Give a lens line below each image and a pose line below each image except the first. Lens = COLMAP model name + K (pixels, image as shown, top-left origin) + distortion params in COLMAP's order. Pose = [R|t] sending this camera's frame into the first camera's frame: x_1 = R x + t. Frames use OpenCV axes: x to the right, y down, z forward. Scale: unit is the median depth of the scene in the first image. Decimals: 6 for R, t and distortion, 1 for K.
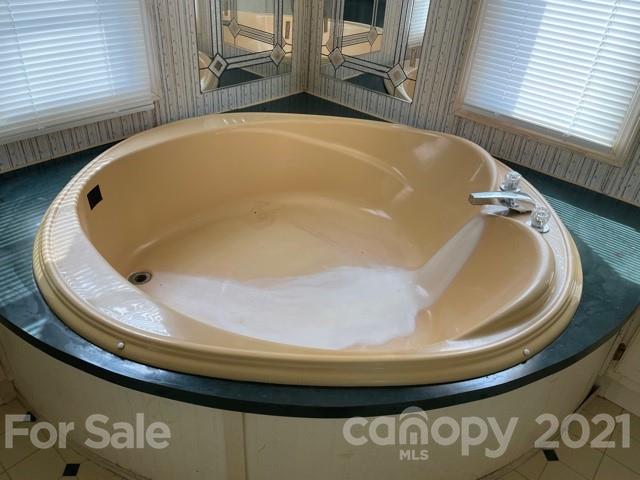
lens RADIAL K [[488.5, 0, 322.5], [0, 488.5, 239.0], [0, 0, 1]] dist [0.030678, -0.011457]
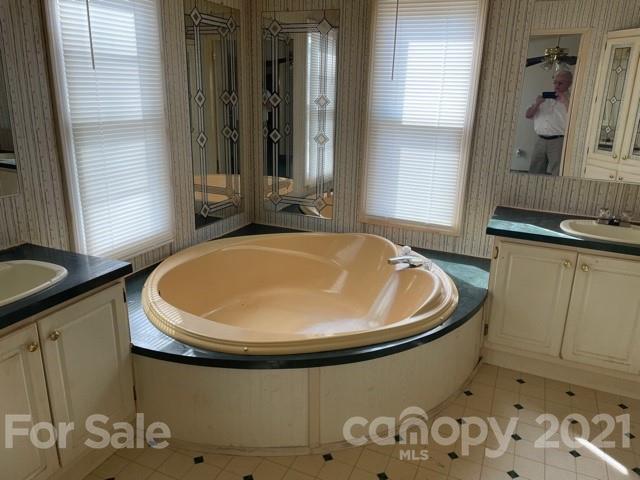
lens RADIAL K [[488.5, 0, 319.3], [0, 488.5, 239.0], [0, 0, 1]] dist [0.030678, -0.011457]
pose [[0.956474, -0.130405, 0.261058, -0.311080], [0.197317, 0.948102, -0.249336, 0.187061], [-0.214995, 0.289995, 0.932566, -0.488056]]
